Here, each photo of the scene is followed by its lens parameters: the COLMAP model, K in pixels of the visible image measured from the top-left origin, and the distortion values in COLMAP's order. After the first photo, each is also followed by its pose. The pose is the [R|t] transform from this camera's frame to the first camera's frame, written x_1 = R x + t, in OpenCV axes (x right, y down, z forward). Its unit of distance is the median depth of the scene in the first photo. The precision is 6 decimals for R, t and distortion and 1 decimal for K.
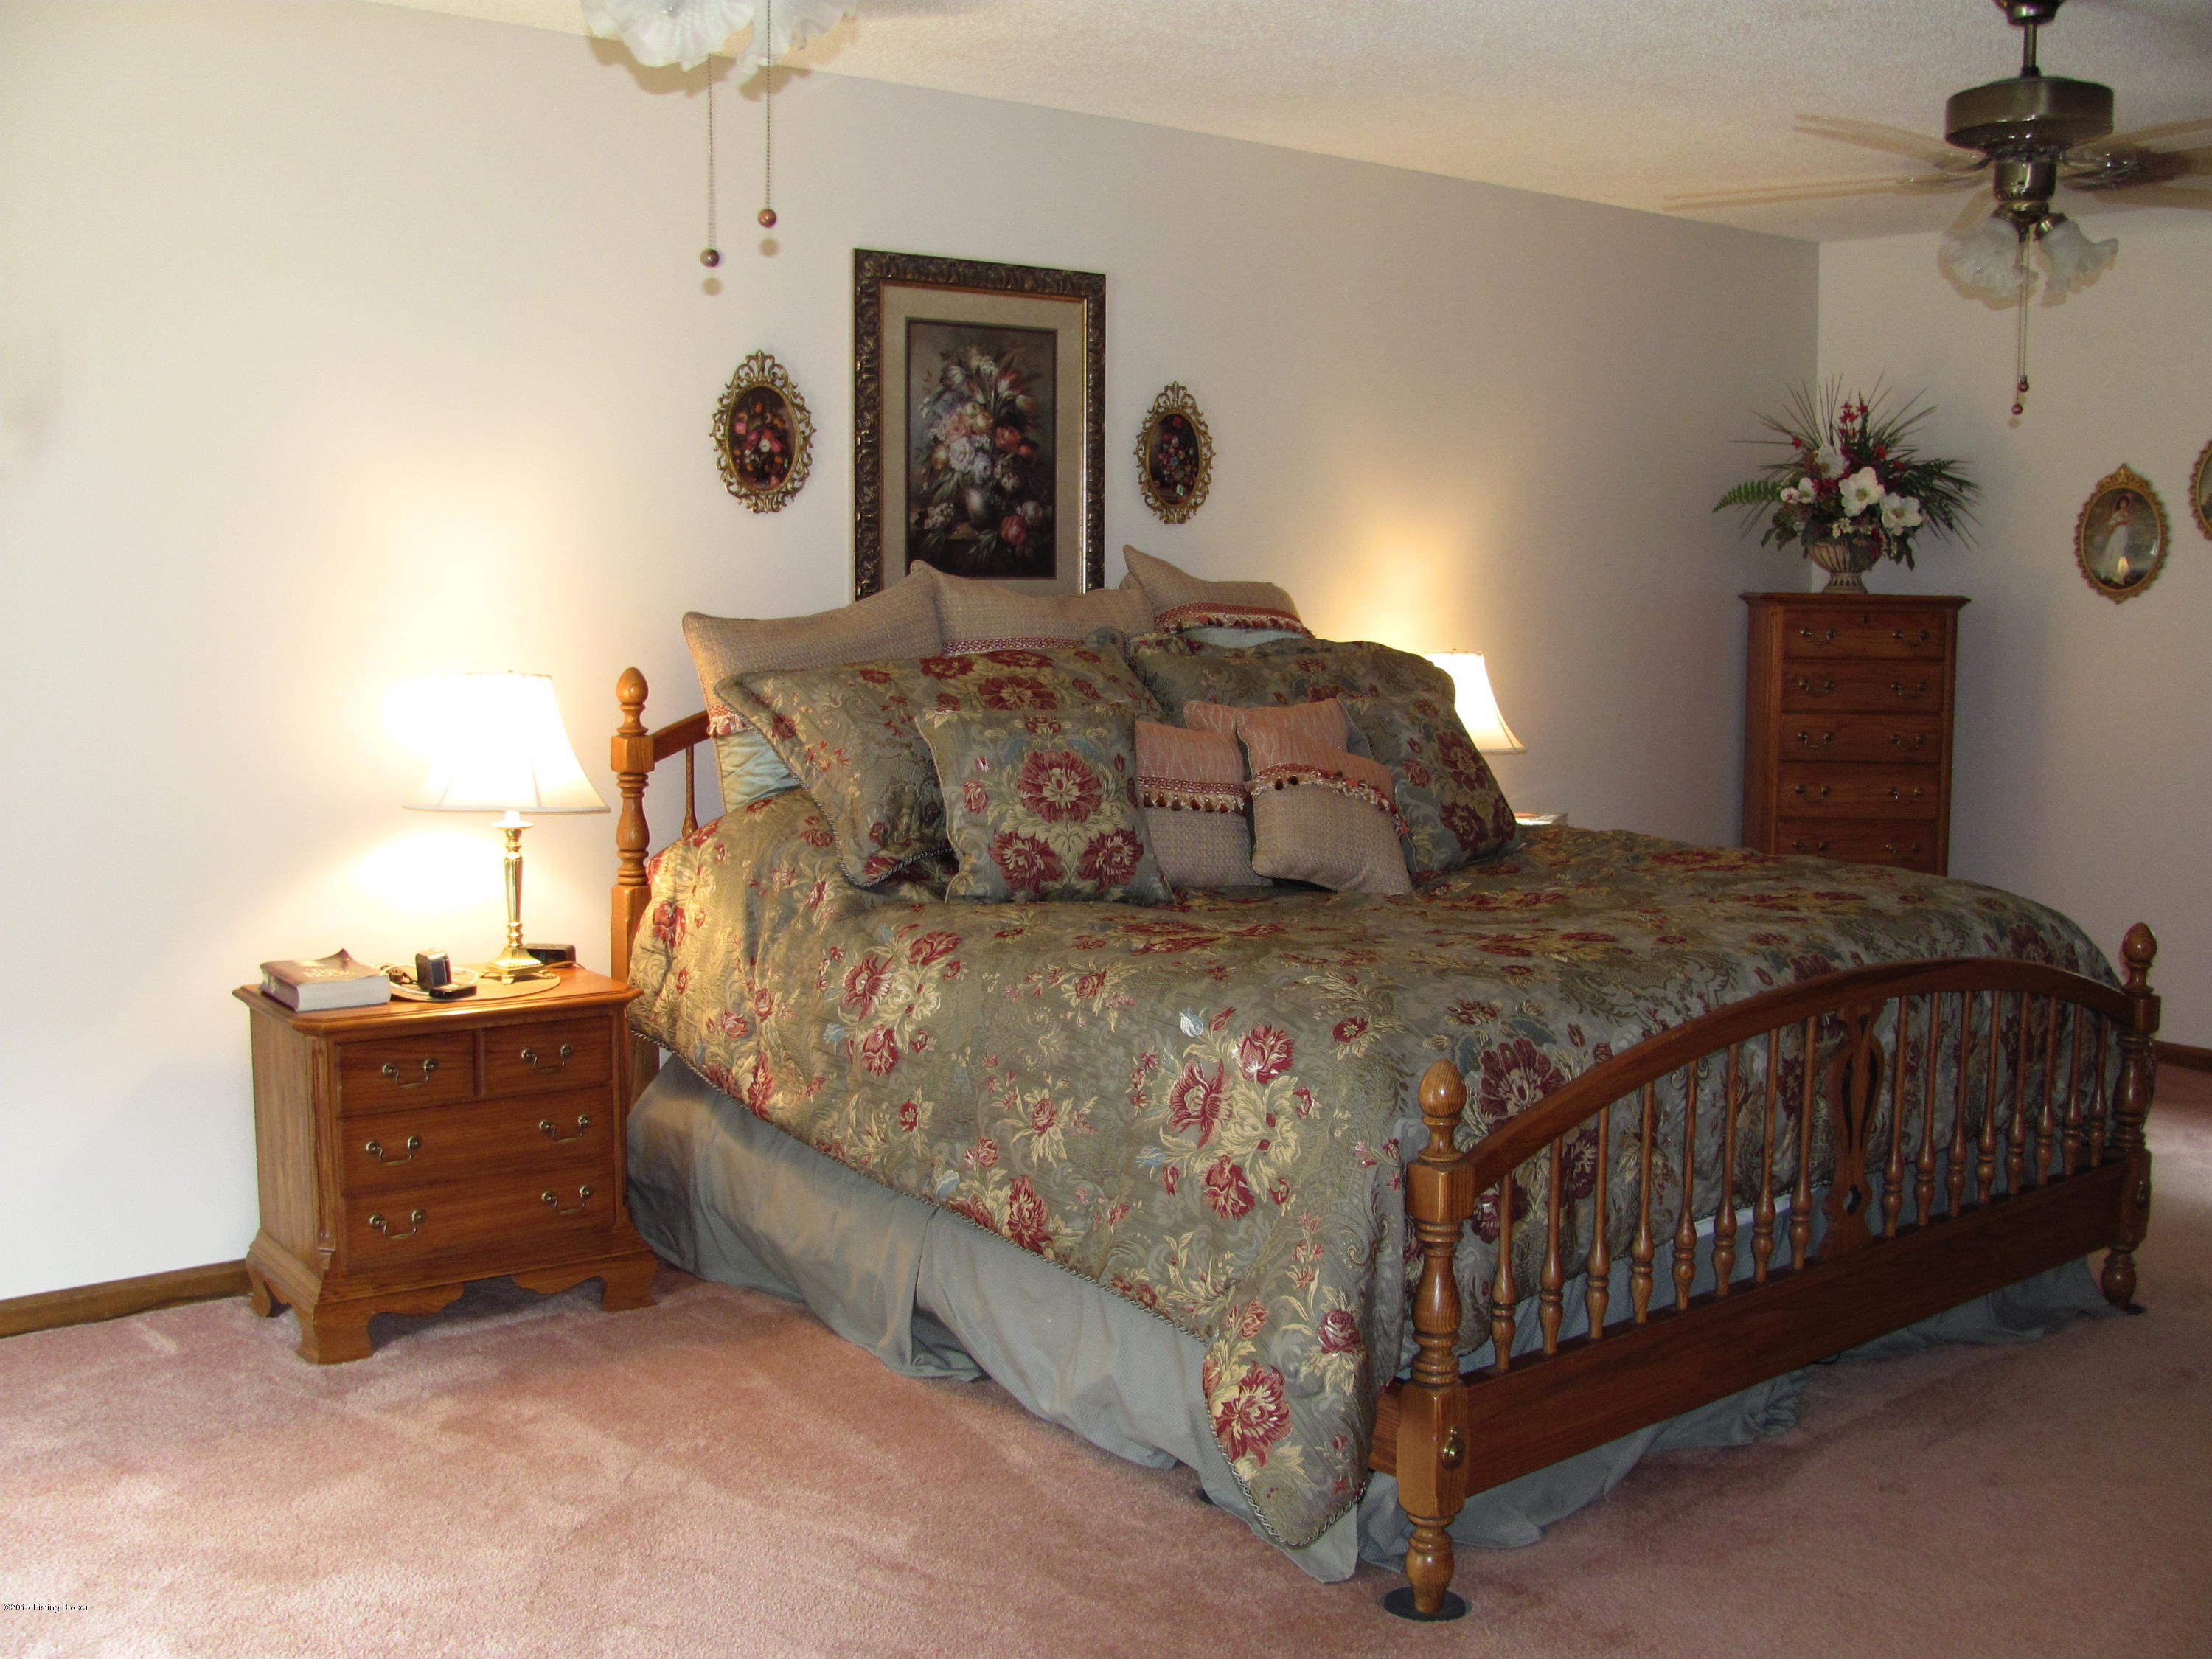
lens RADIAL K [[2333.0, 0, 1106.0], [0, 2333.0, 829.5], [0, 0, 1]] dist [-0.218227, 0.288527]
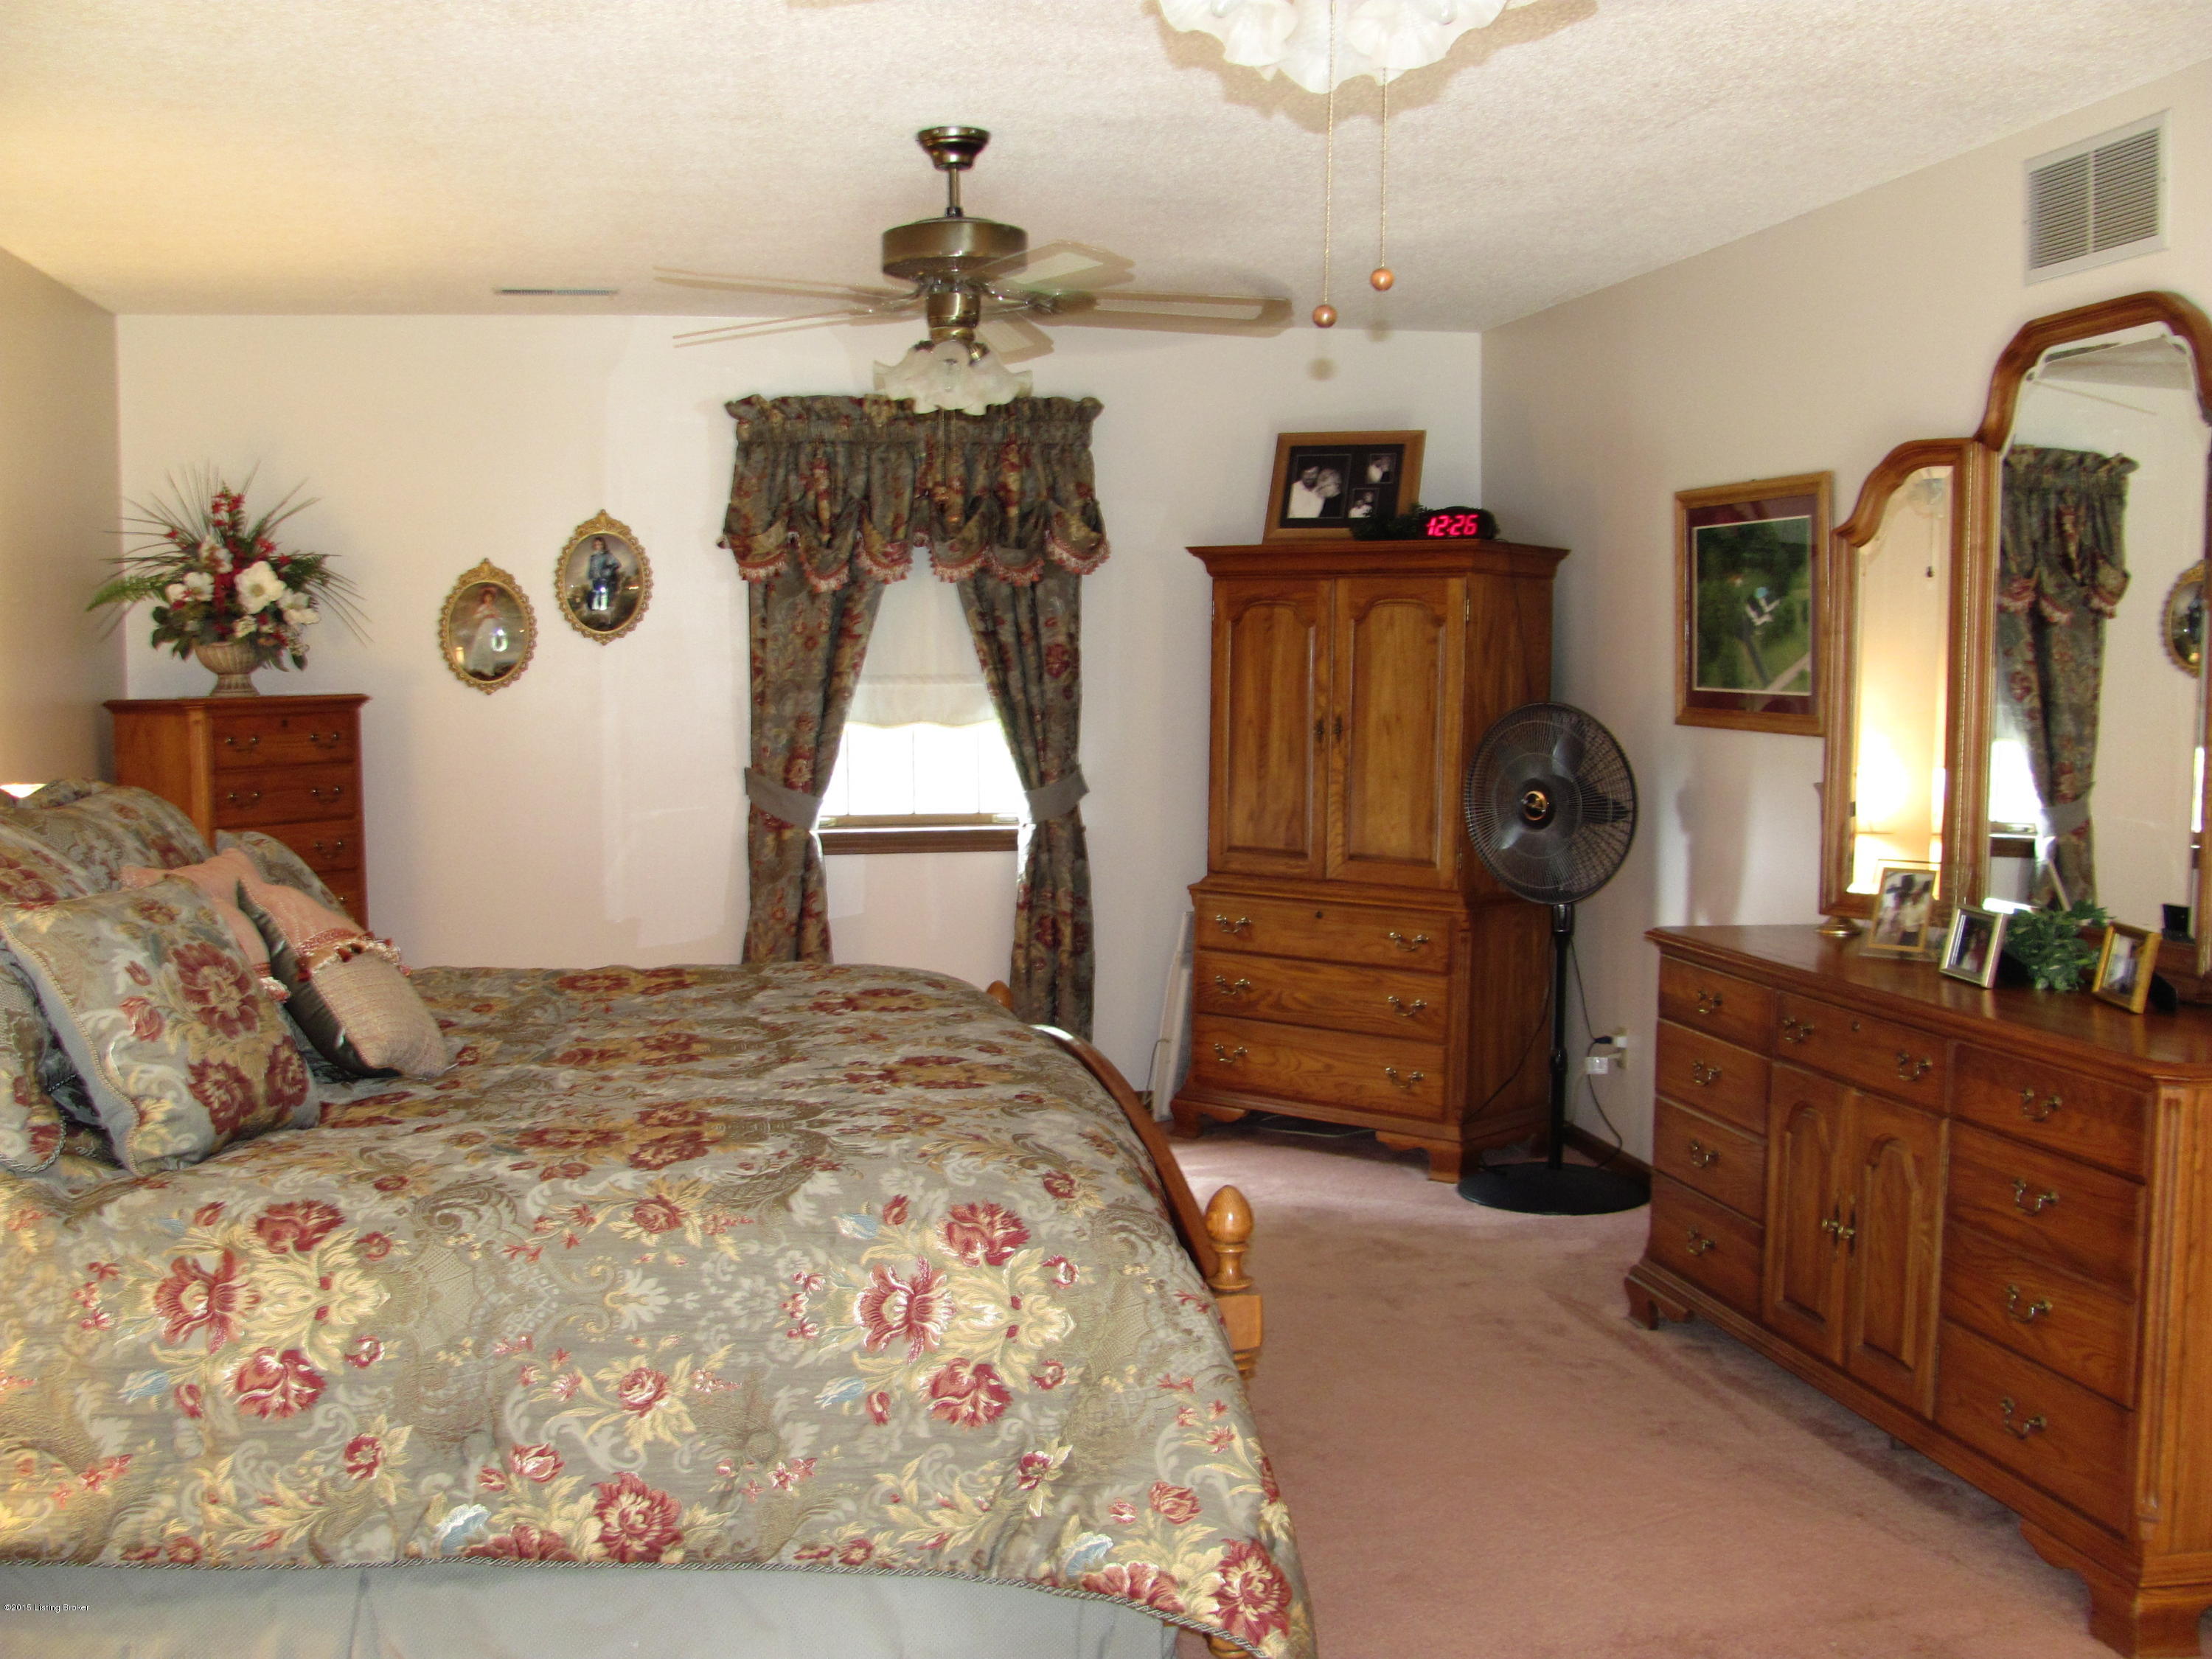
lens RADIAL K [[2342.9, 0, 1068.0], [0, 2342.9, 840.8], [0, 0, 1]] dist [-0.217579, 0.292897]
pose [[0.491020, -0.081181, 0.867358, -0.549491], [0.108572, 0.993588, 0.031532, -0.063231], [-0.864356, 0.078688, 0.496685, 0.417825]]
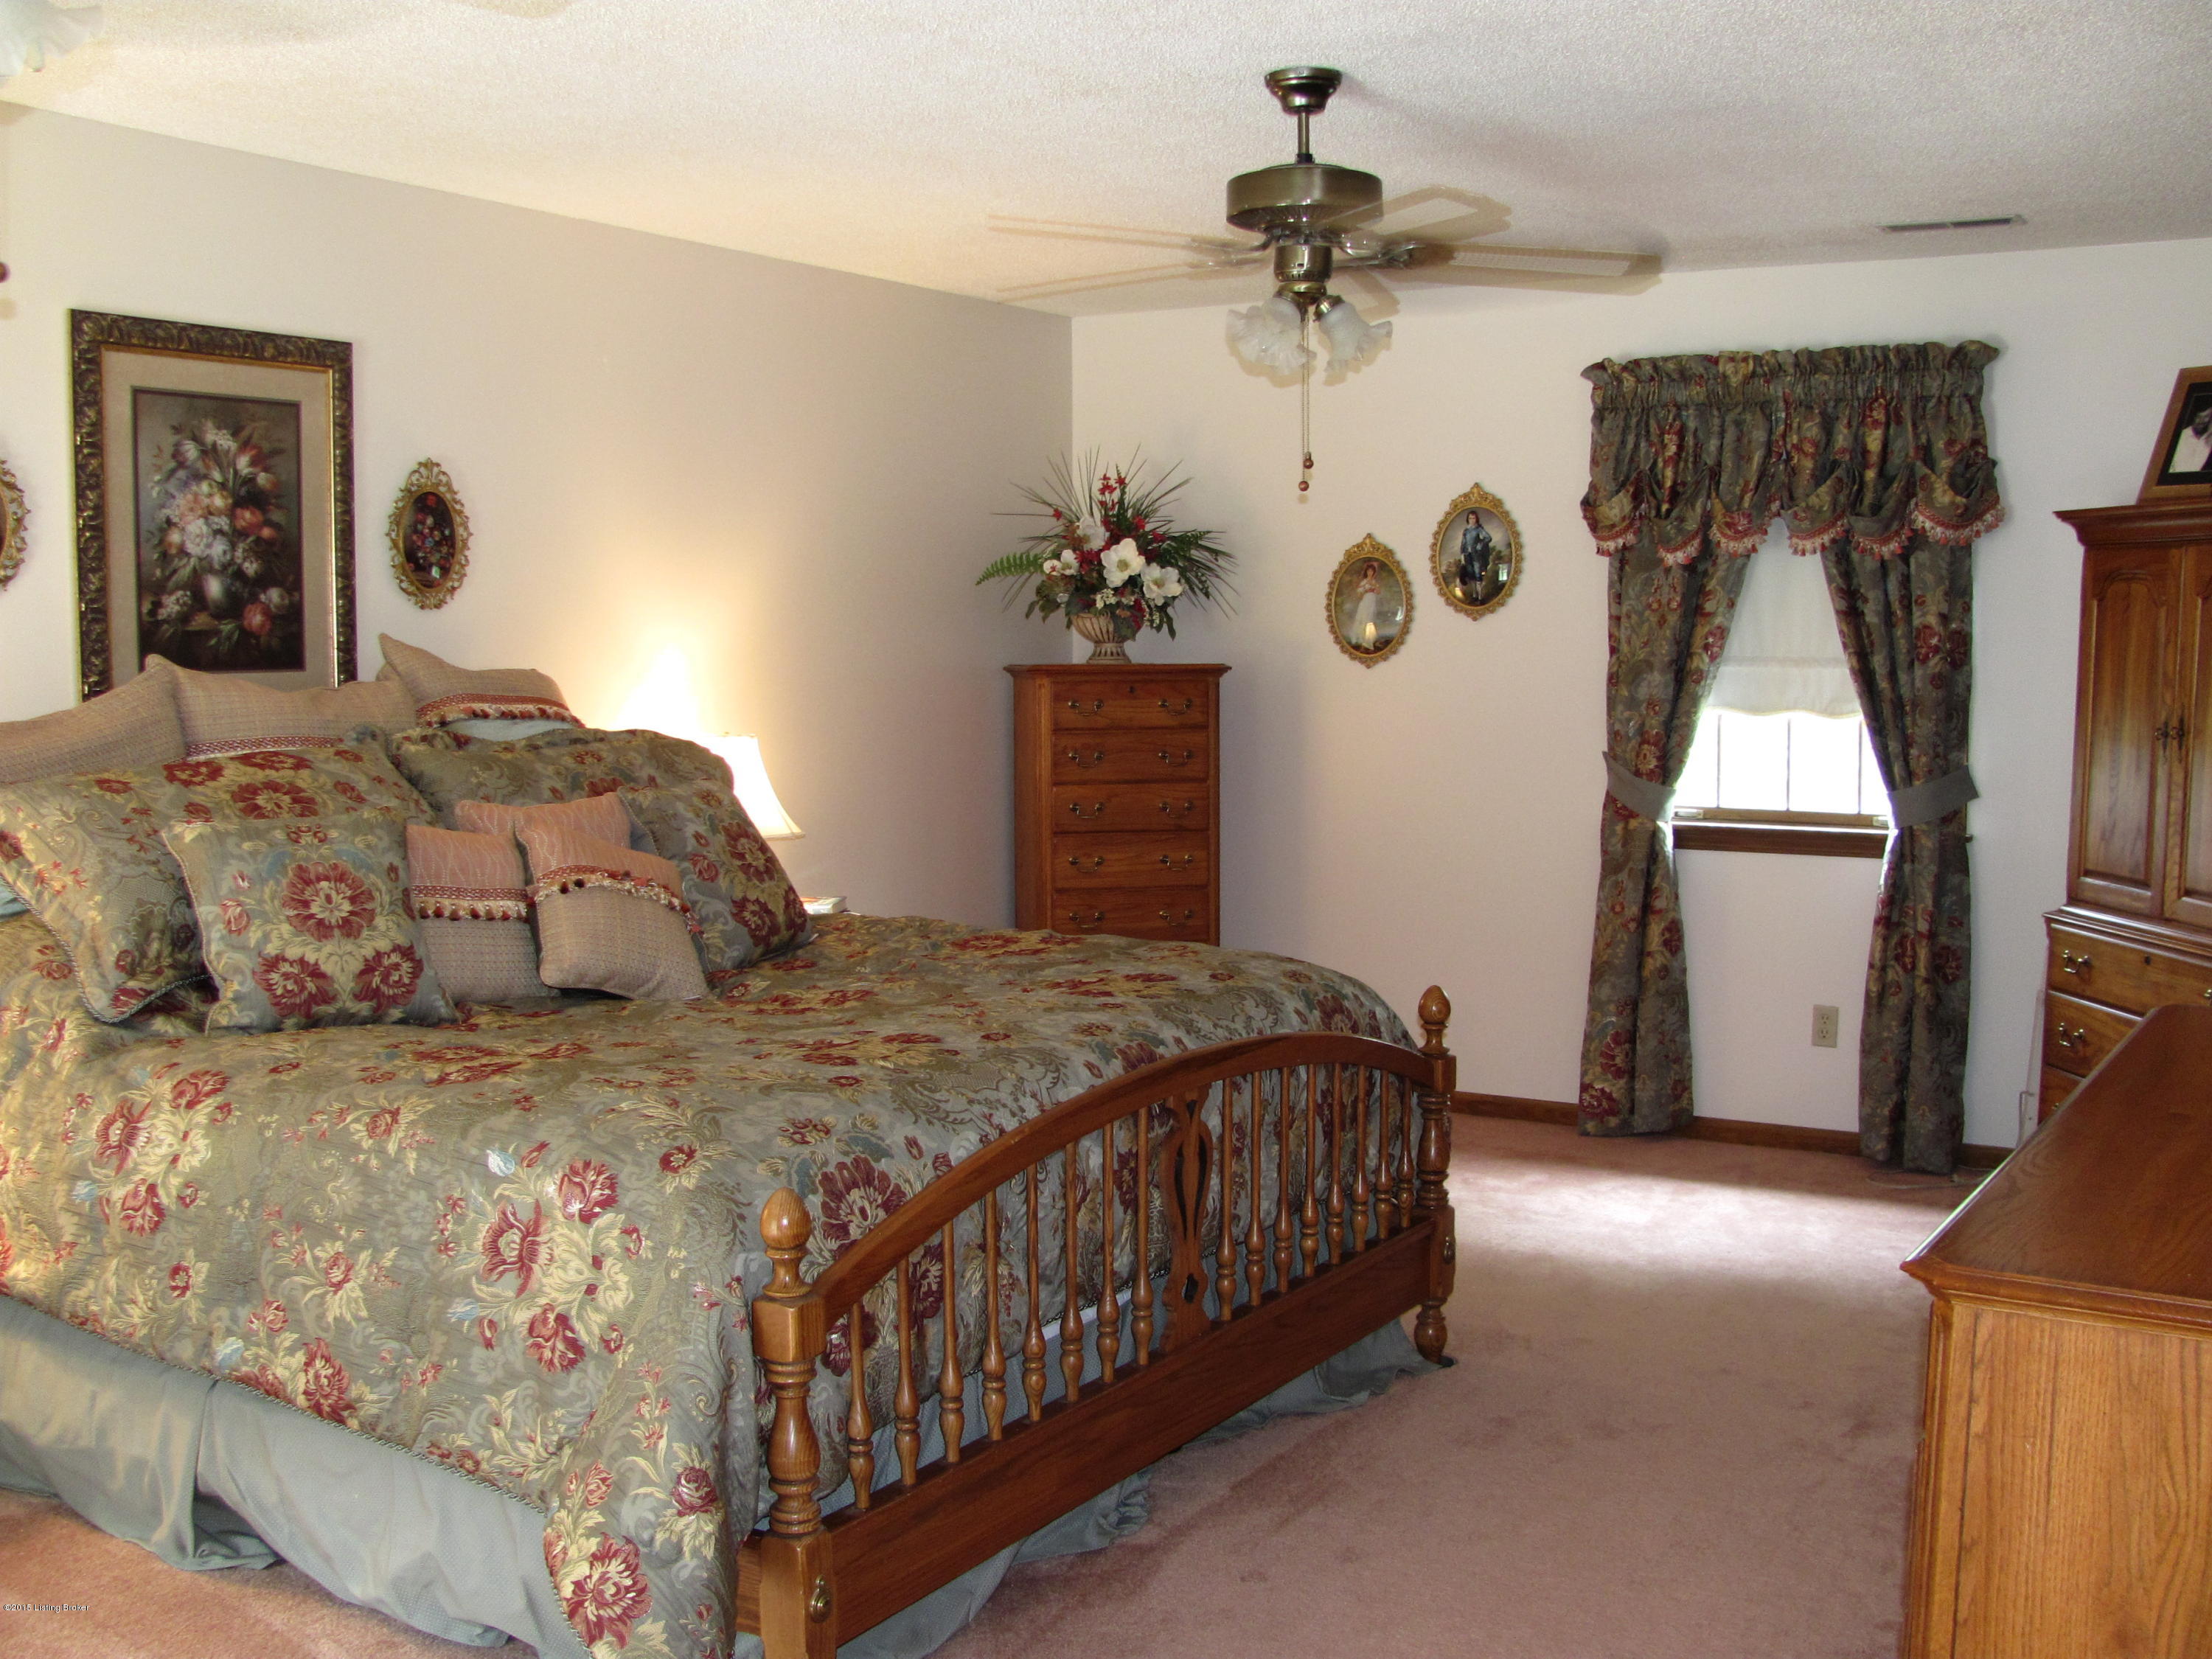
lens RADIAL K [[2333.0, 0, 1106.0], [0, 2333.0, 829.5], [0, 0, 1]] dist [-0.218227, 0.288527]
pose [[0.945478, -0.035658, 0.323728, -0.021565], [0.044926, 0.998765, -0.021200, -0.014672], [-0.322573, 0.034588, 0.945913, 0.053379]]
